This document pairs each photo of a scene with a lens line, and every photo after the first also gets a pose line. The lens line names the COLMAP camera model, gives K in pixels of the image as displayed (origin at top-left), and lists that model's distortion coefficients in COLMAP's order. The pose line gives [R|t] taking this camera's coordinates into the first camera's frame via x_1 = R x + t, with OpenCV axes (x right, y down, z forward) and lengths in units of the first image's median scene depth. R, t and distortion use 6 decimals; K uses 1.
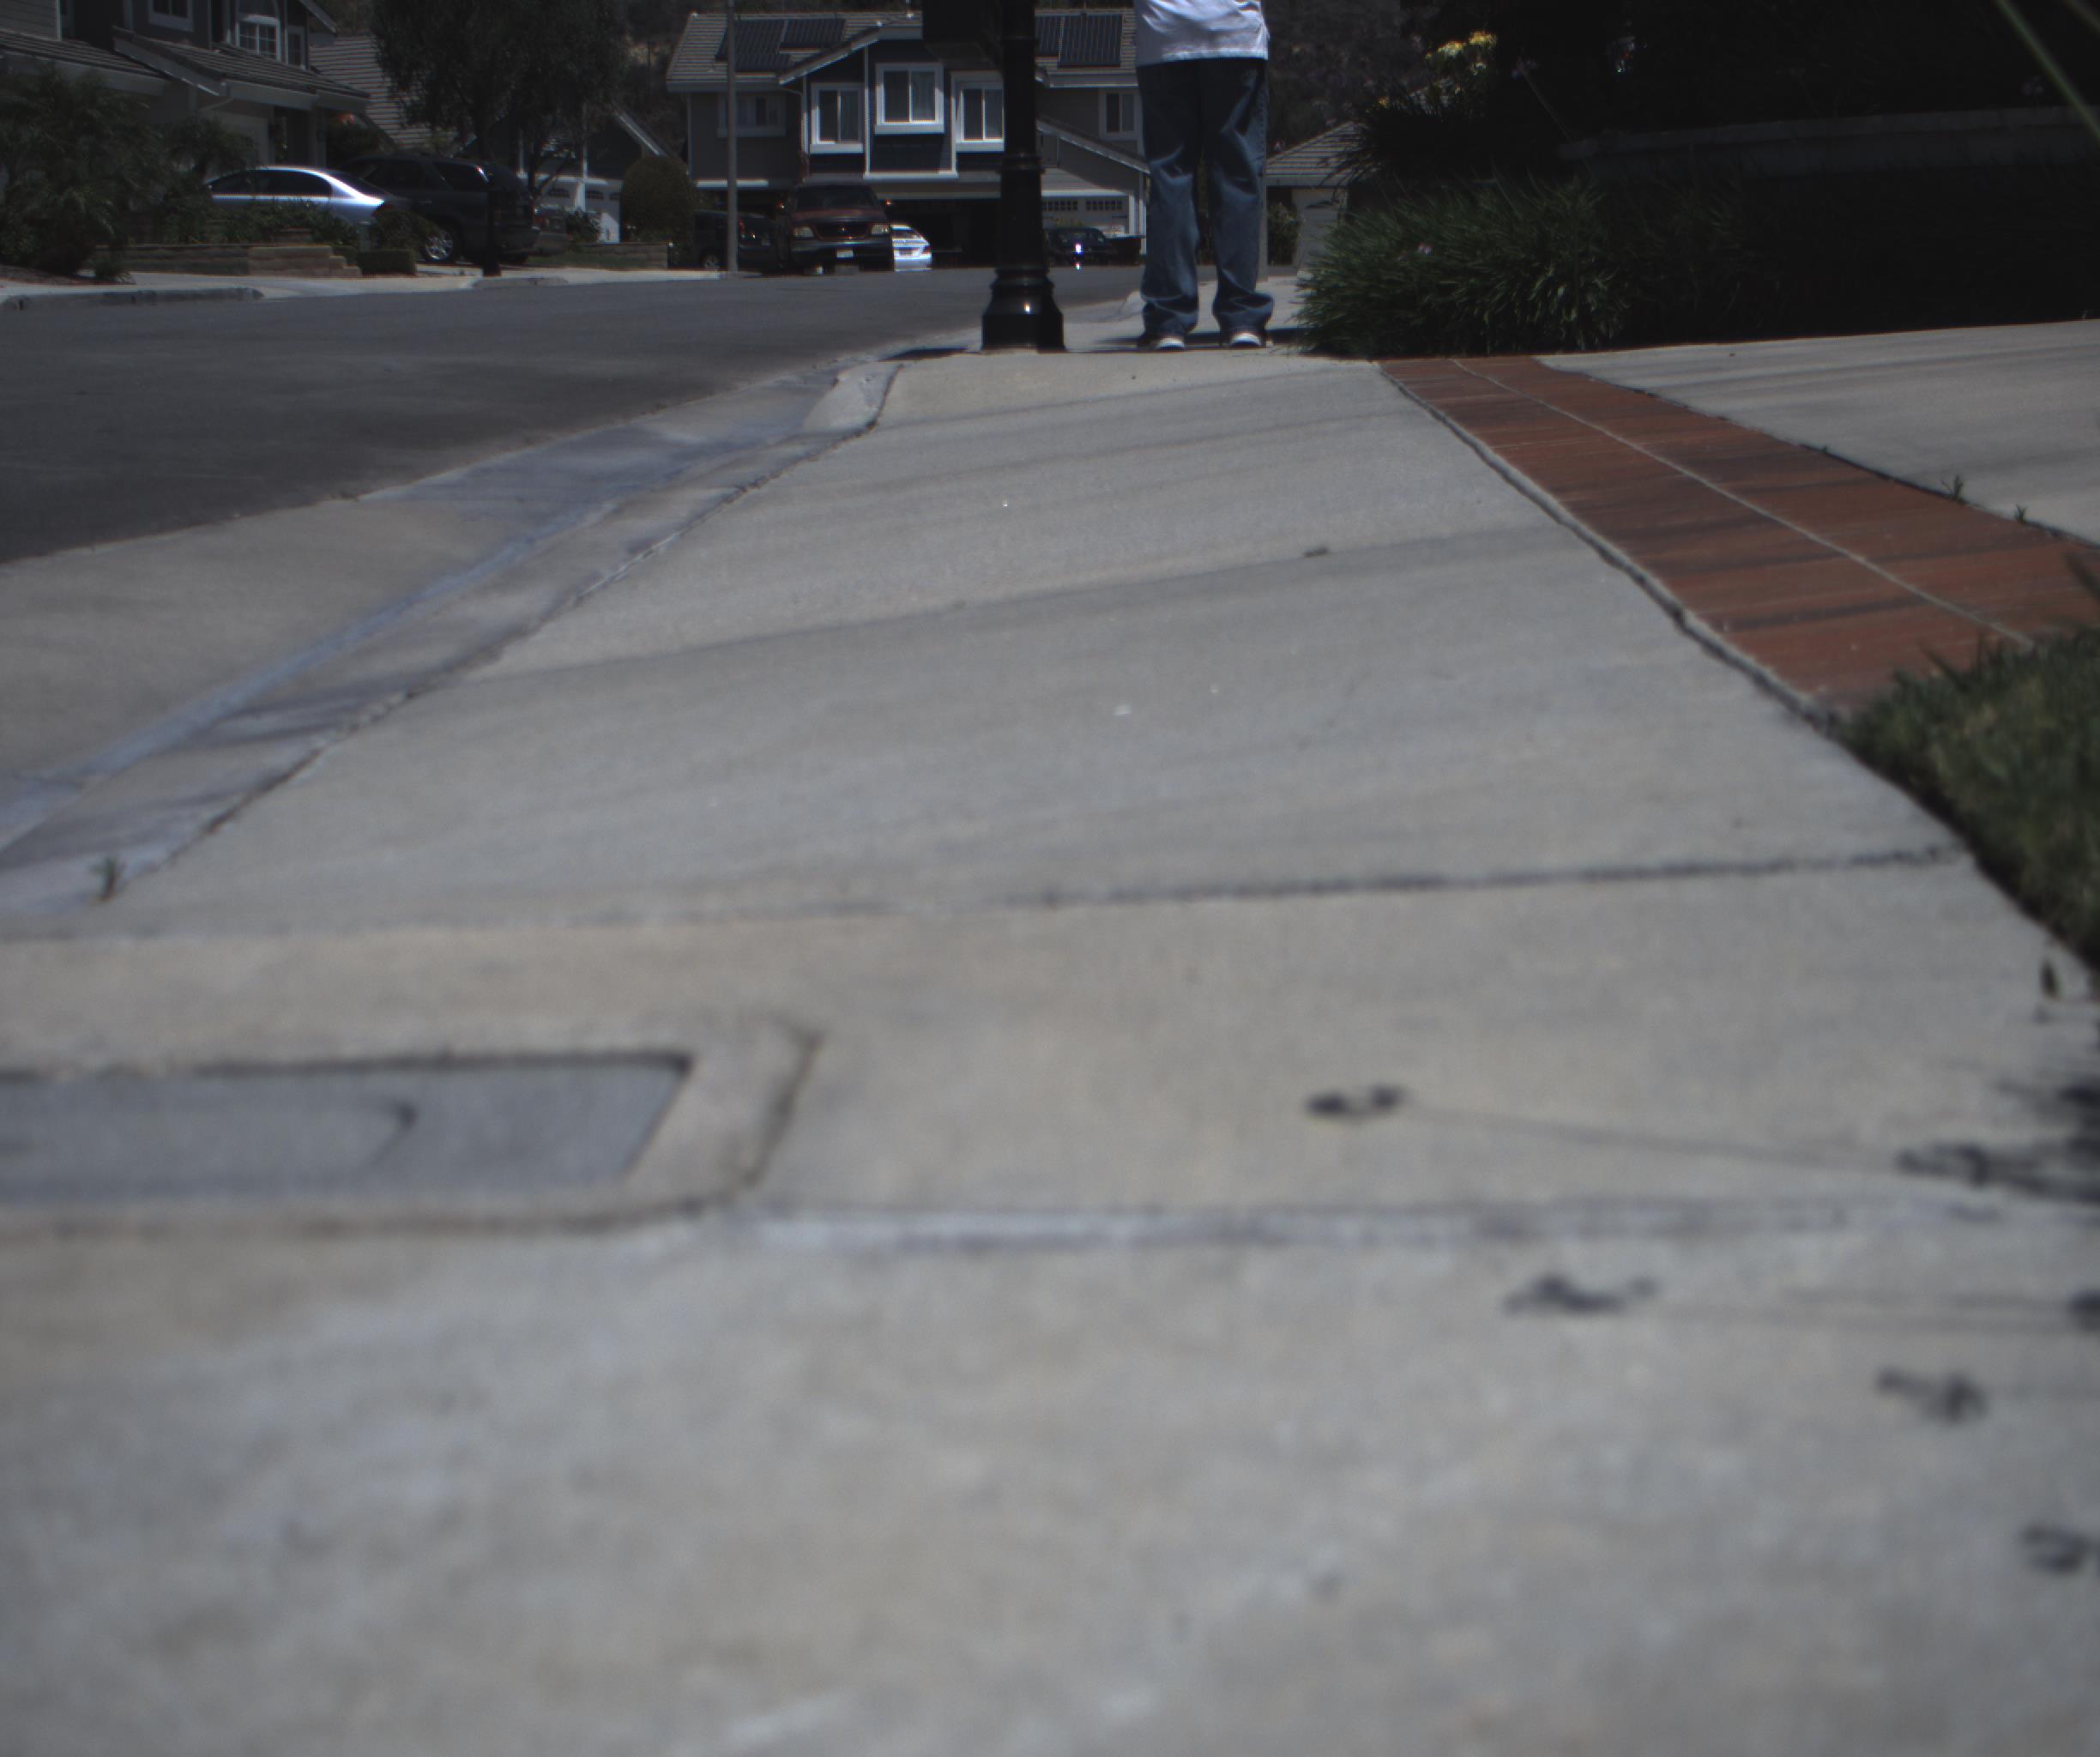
lens RADIAL K [[4011.3, 0, 1050.0], [0, 4011.3, 878.5], [0, 0, 1]] dist [-0.184494, 0.951641]
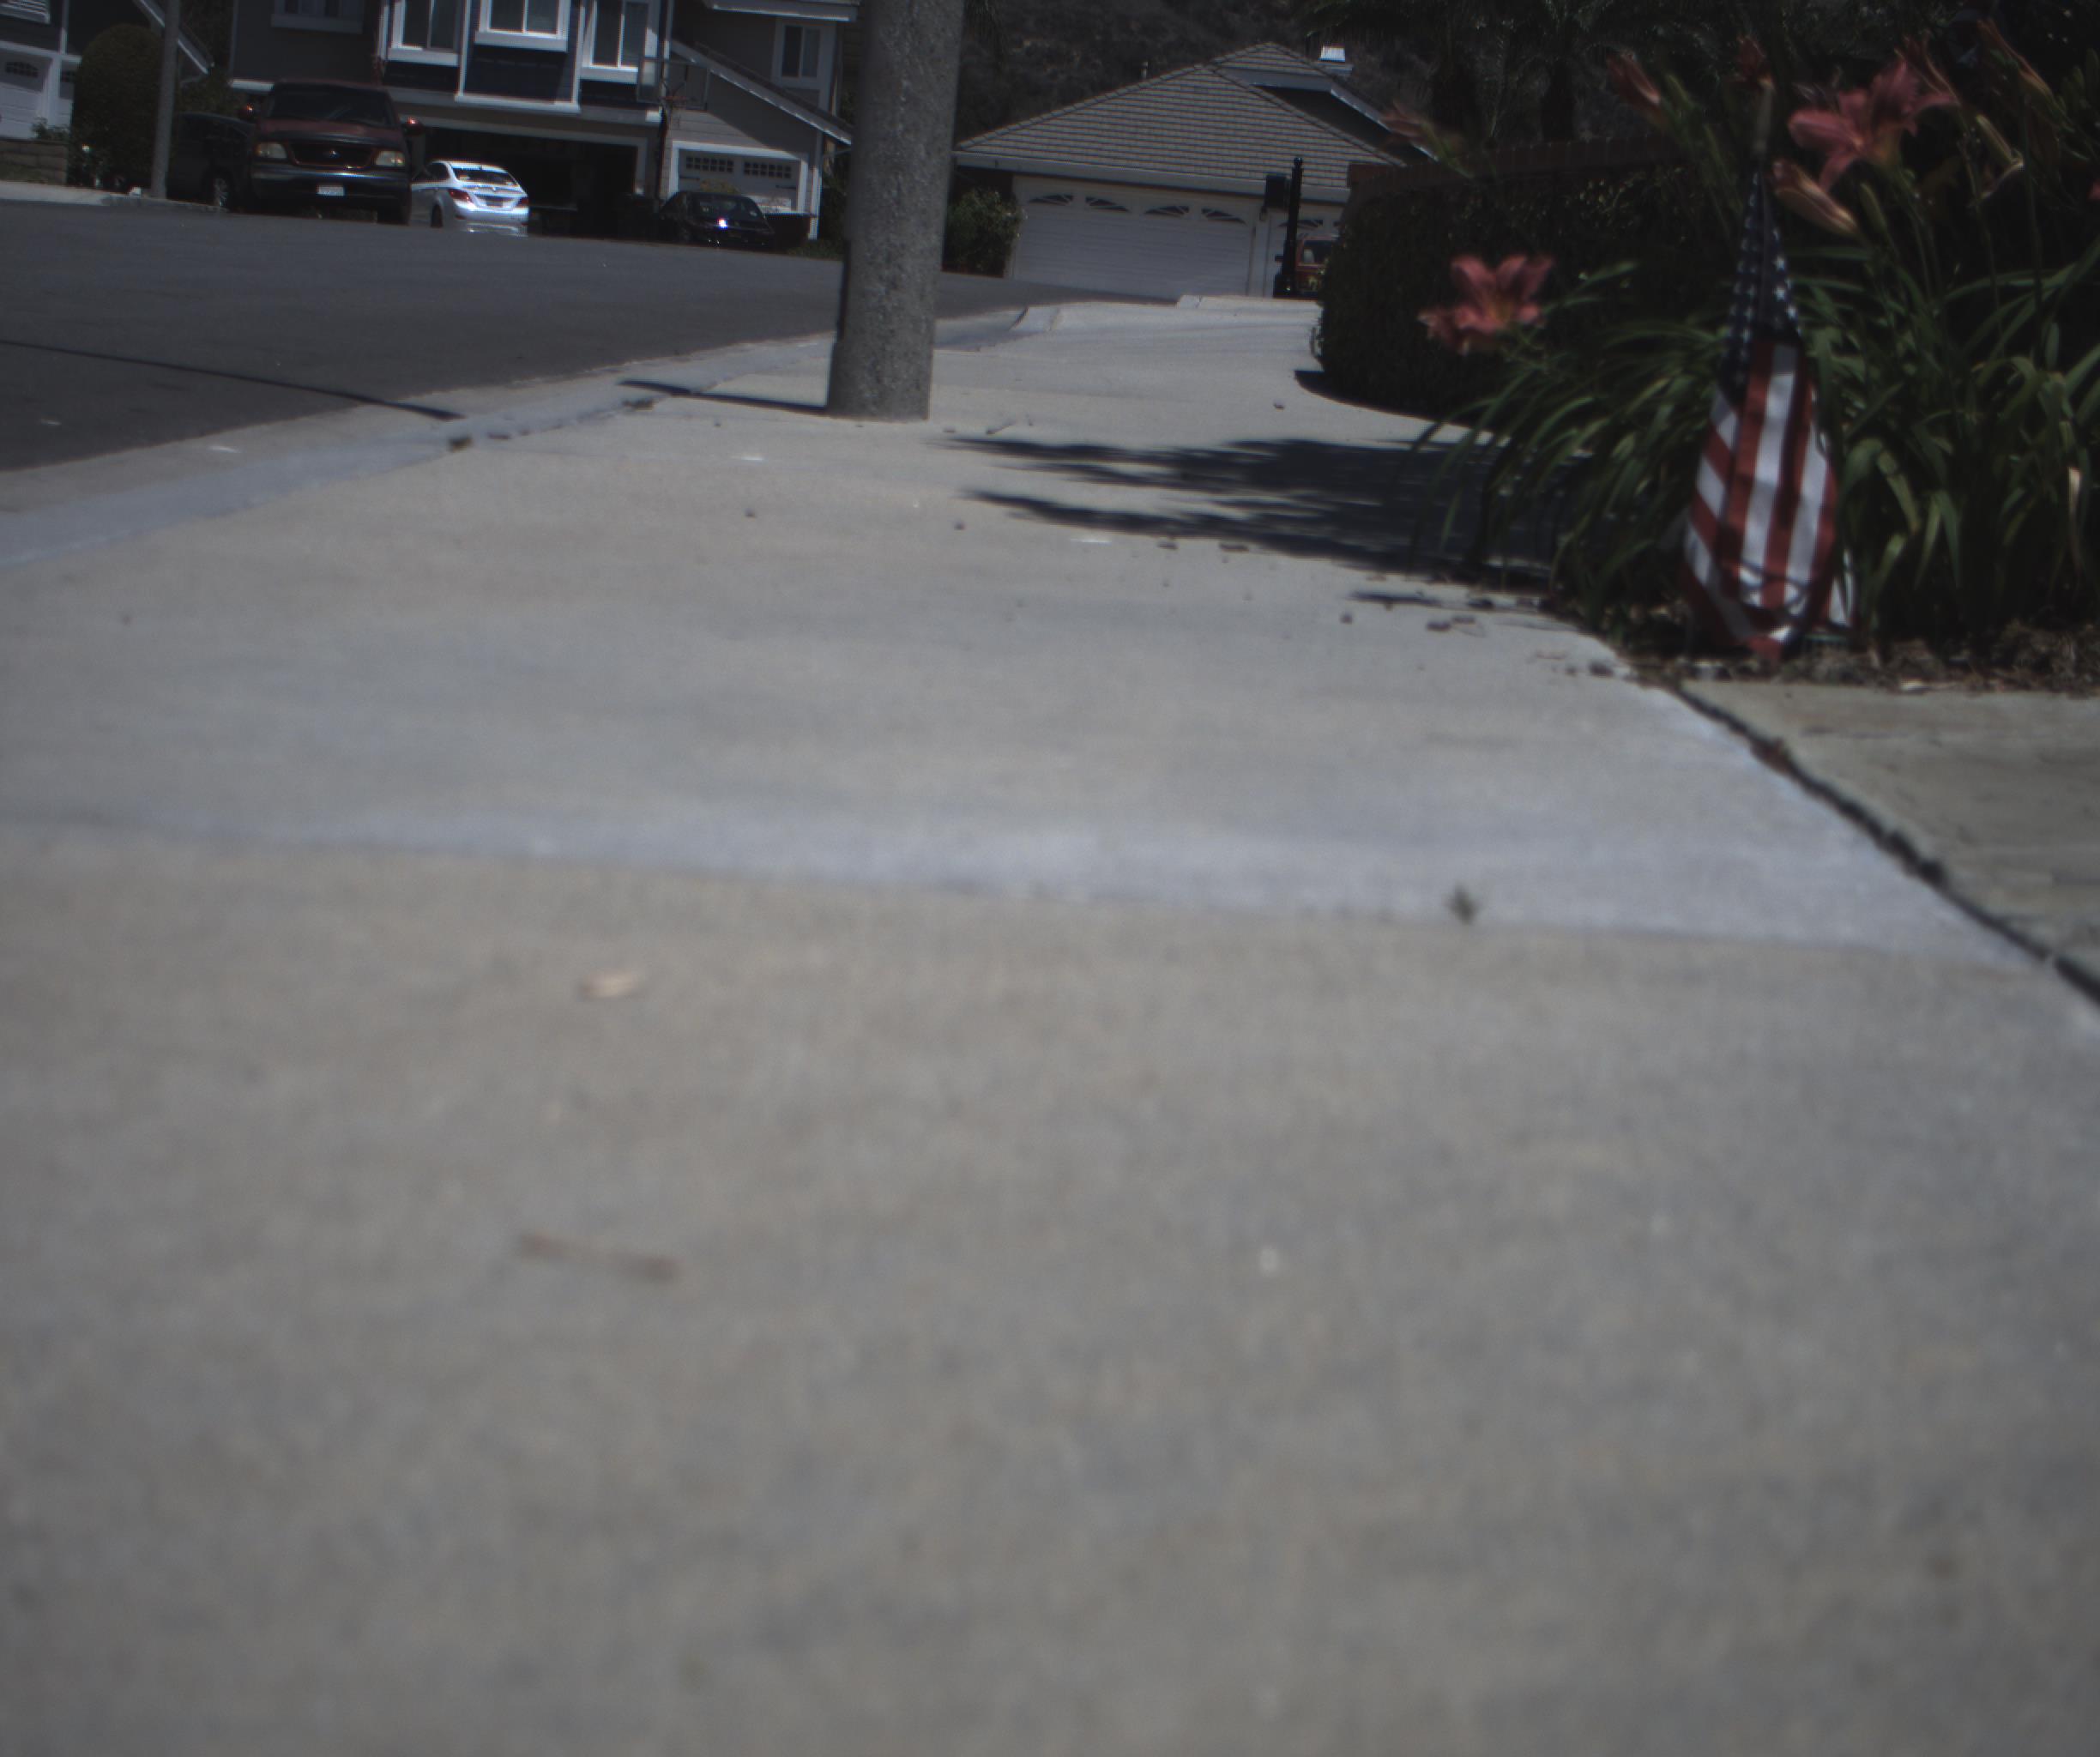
lens RADIAL K [[4011.3, 0, 1050.0], [0, 4011.3, 878.5], [0, 0, 1]] dist [-0.184494, 0.951641]
pose [[0.991606, 0.095182, 0.087510, 0.019090], [-0.095397, 0.995438, -0.001740, -0.053693], [-0.087276, -0.006623, 0.996162, 0.335512]]
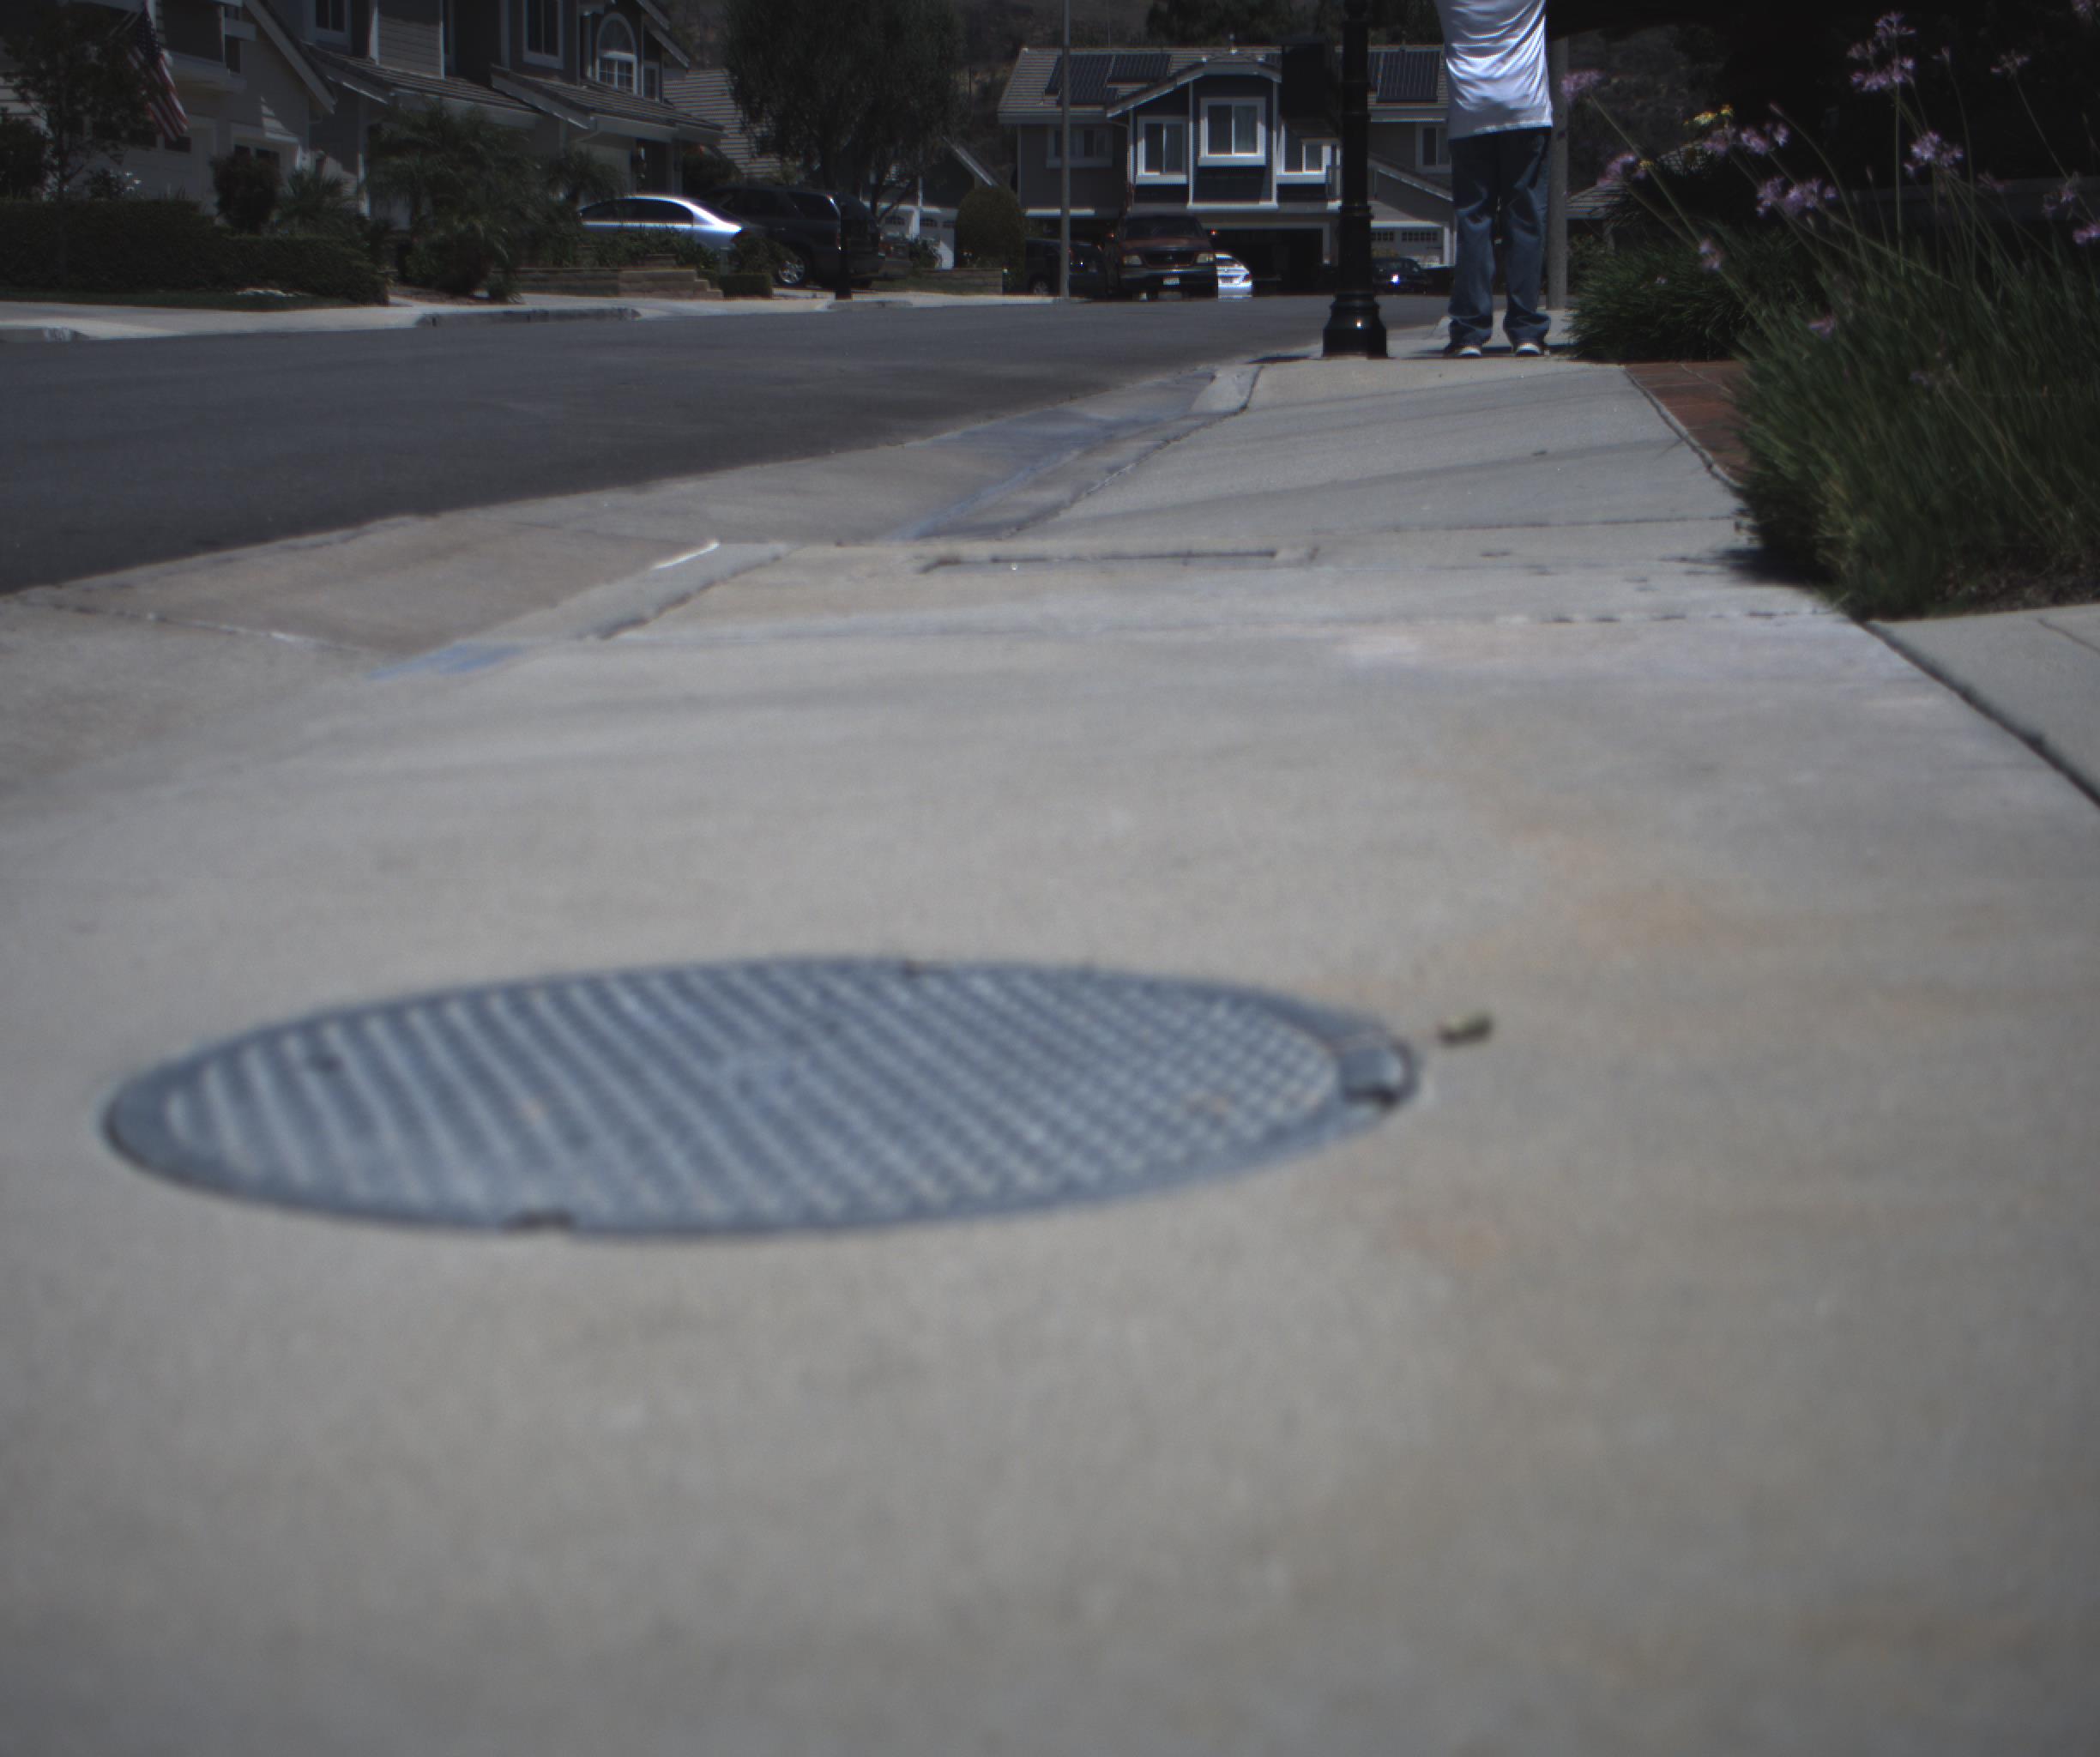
lens RADIAL K [[4011.3, 0, 1050.0], [0, 4011.3, 878.5], [0, 0, 1]] dist [-0.184494, 0.951641]
pose [[0.996962, 0.017081, -0.075988, -0.000700], [-0.017602, 0.999826, -0.006198, 0.007676], [0.075869, 0.007517, 0.997089, -0.048645]]
